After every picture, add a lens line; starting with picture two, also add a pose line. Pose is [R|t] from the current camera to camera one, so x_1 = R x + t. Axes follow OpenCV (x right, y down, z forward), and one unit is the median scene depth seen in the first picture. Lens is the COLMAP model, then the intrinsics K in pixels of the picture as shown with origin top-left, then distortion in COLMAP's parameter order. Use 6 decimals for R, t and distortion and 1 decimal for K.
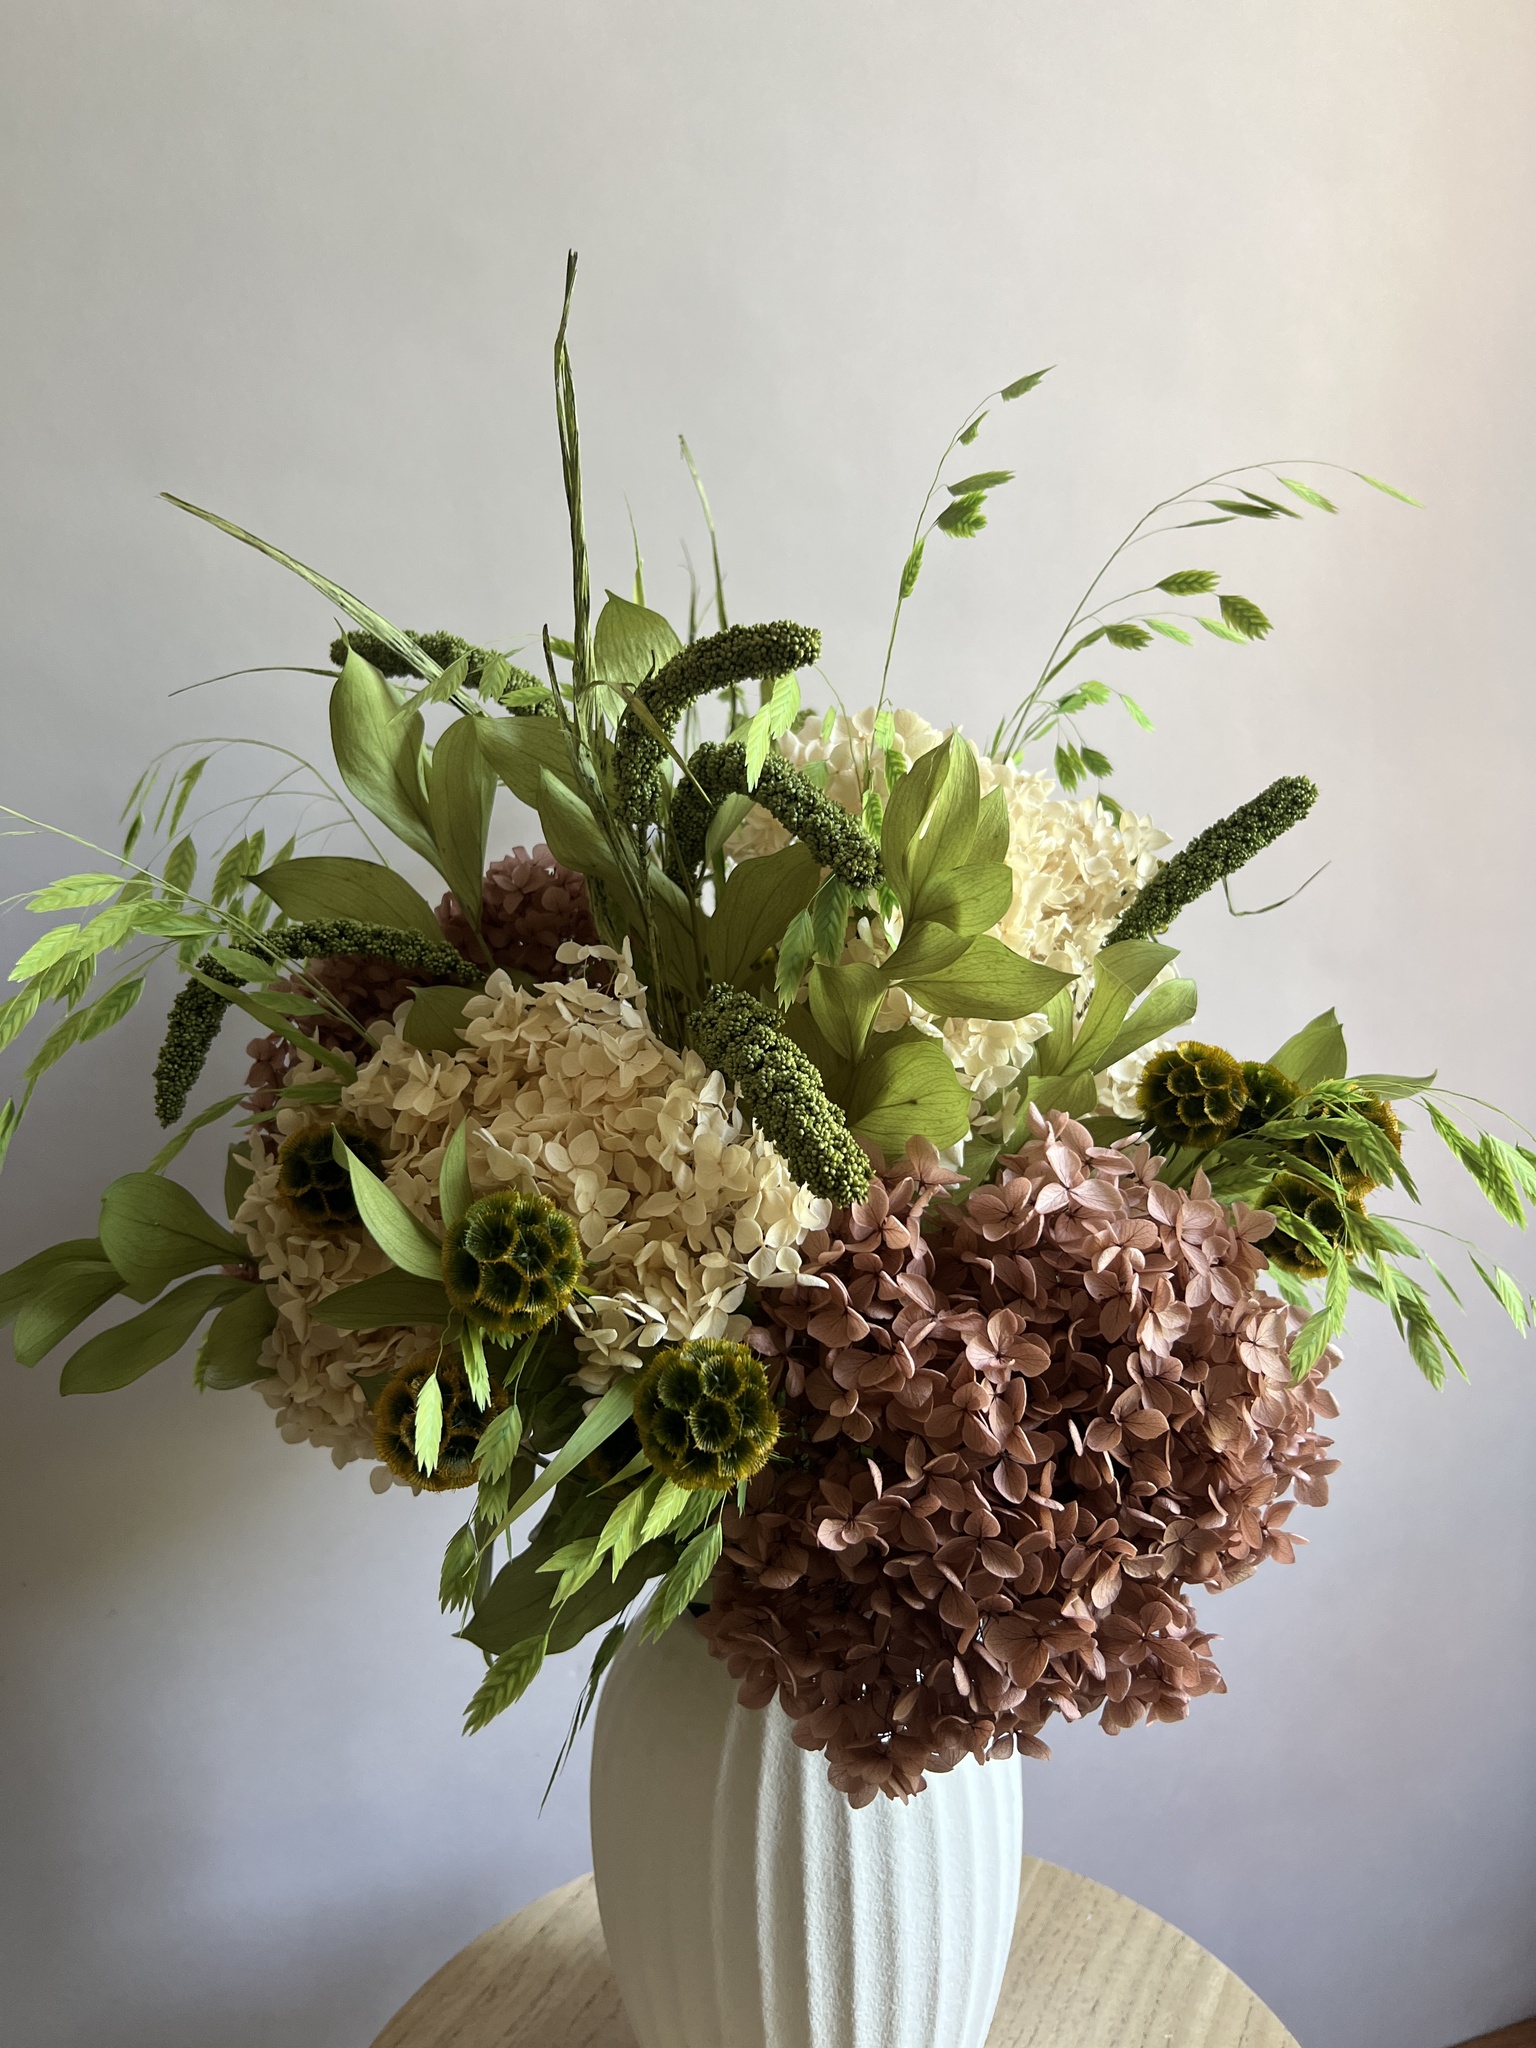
lens RADIAL K [[1555.4, 0, 768.0], [0, 1555.4, 1024.0], [0, 0, 1]] dist [0.027960, -0.035533]
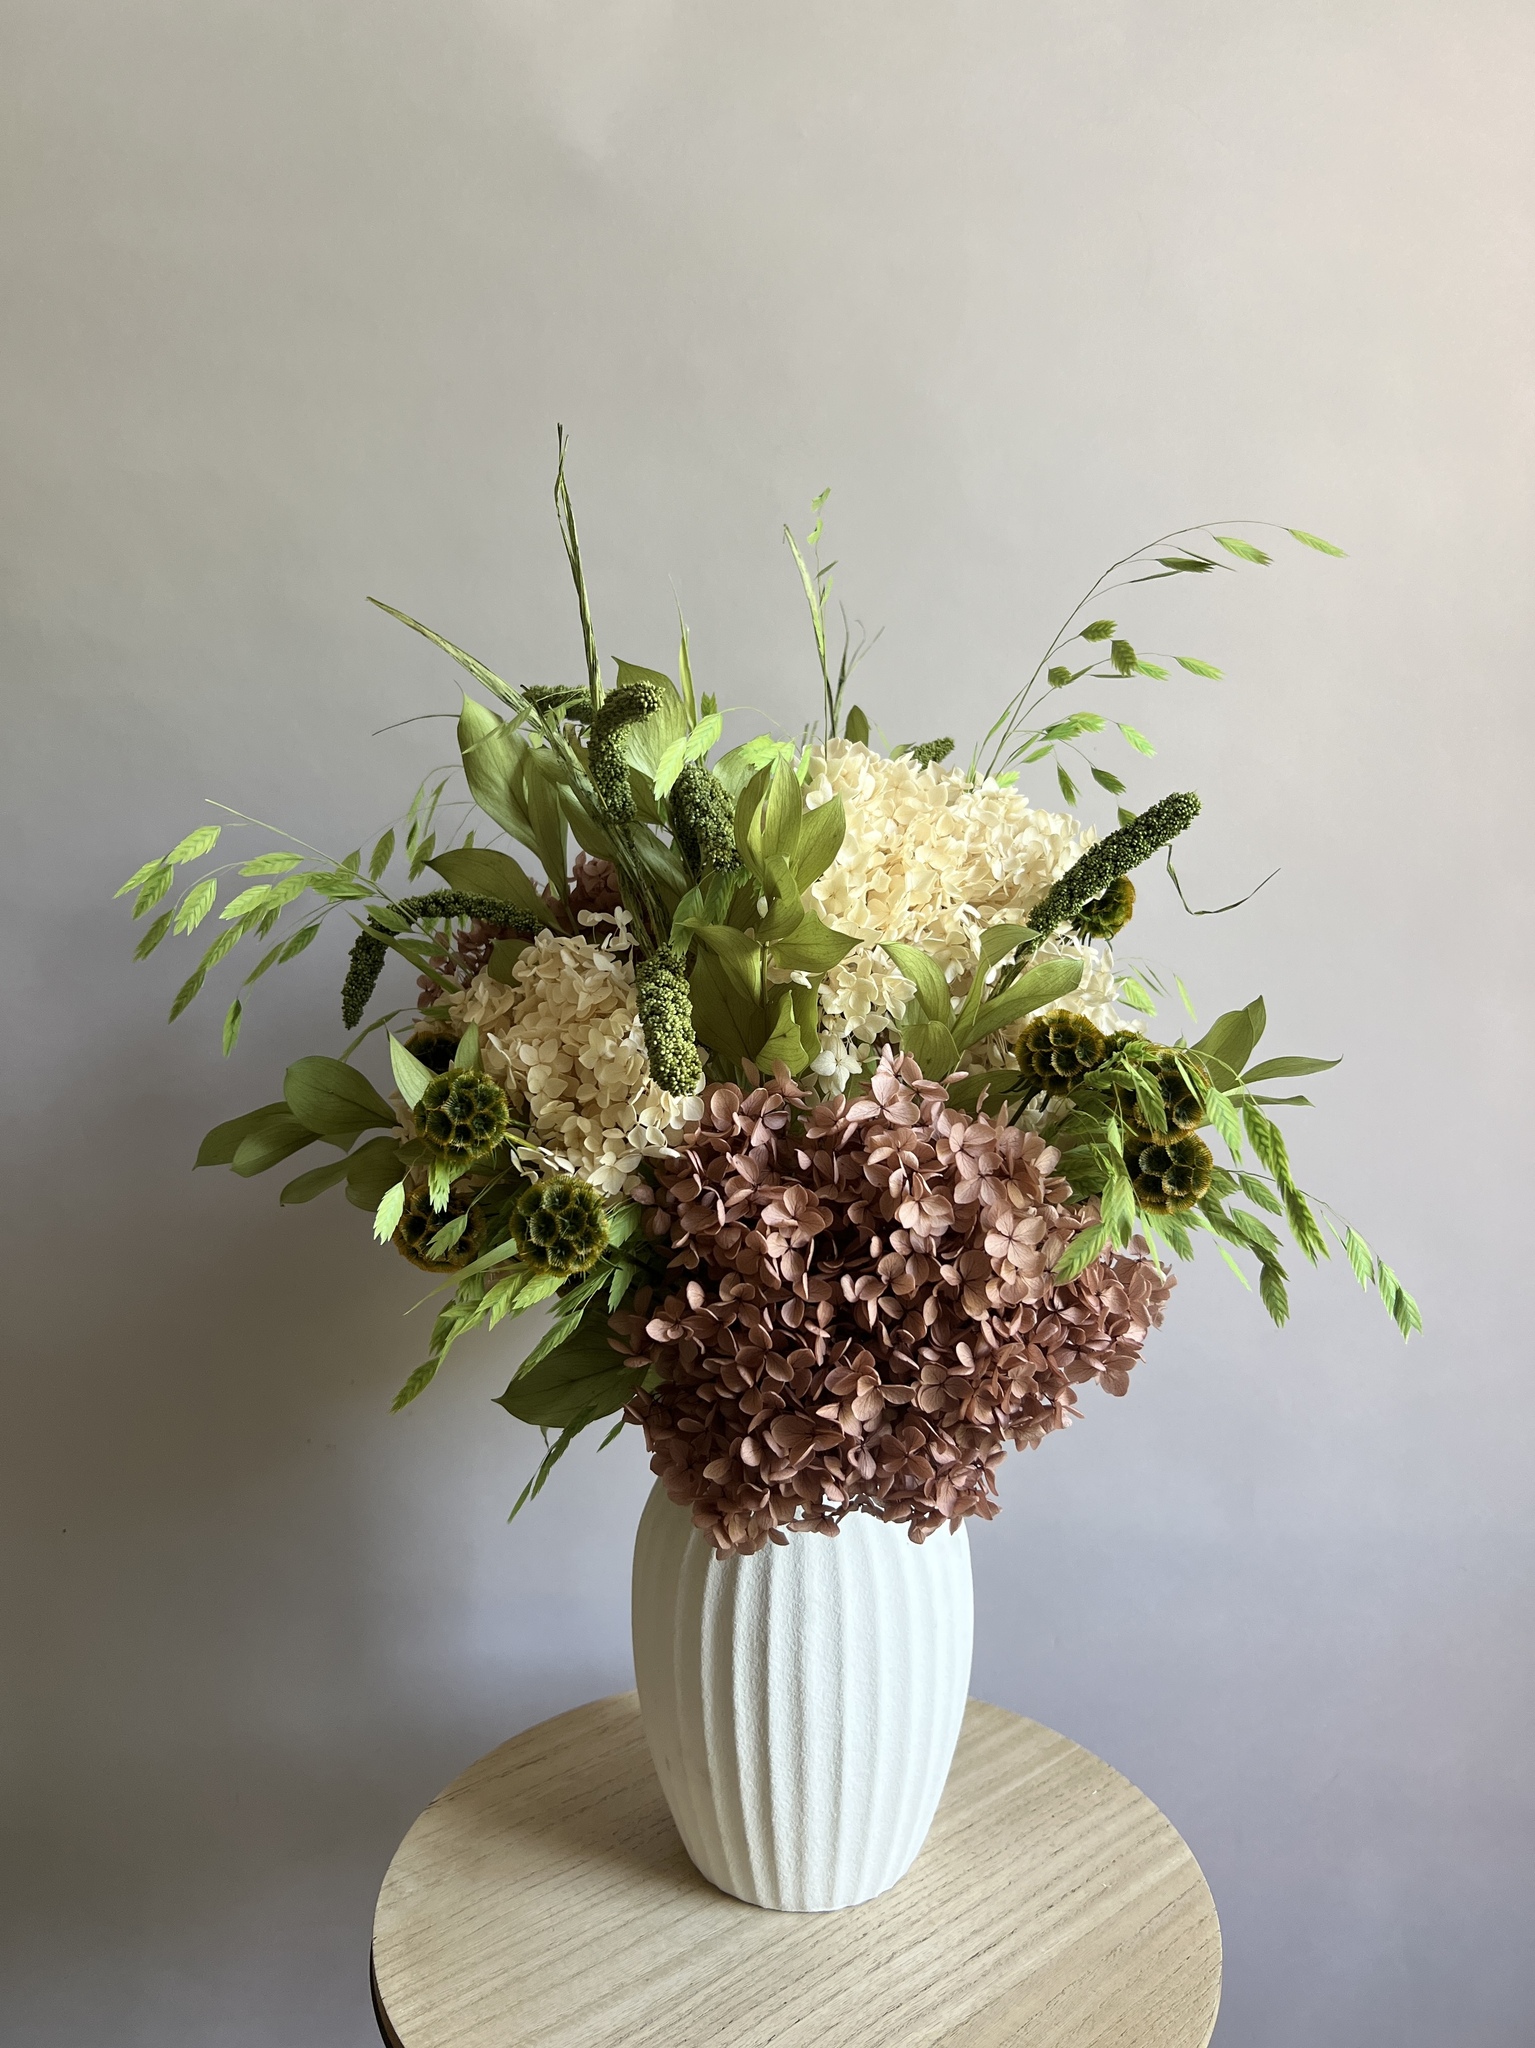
lens RADIAL K [[1563.8, 0, 764.9], [0, 1563.8, 1034.1], [0, 0, 1]] dist [0.048528, -0.061335]
pose [[0.930398, 0.058336, -0.361878, 0.585520], [-0.061057, 0.998127, 0.003925, 0.046963], [0.361429, 0.018444, 0.932217, -0.266977]]
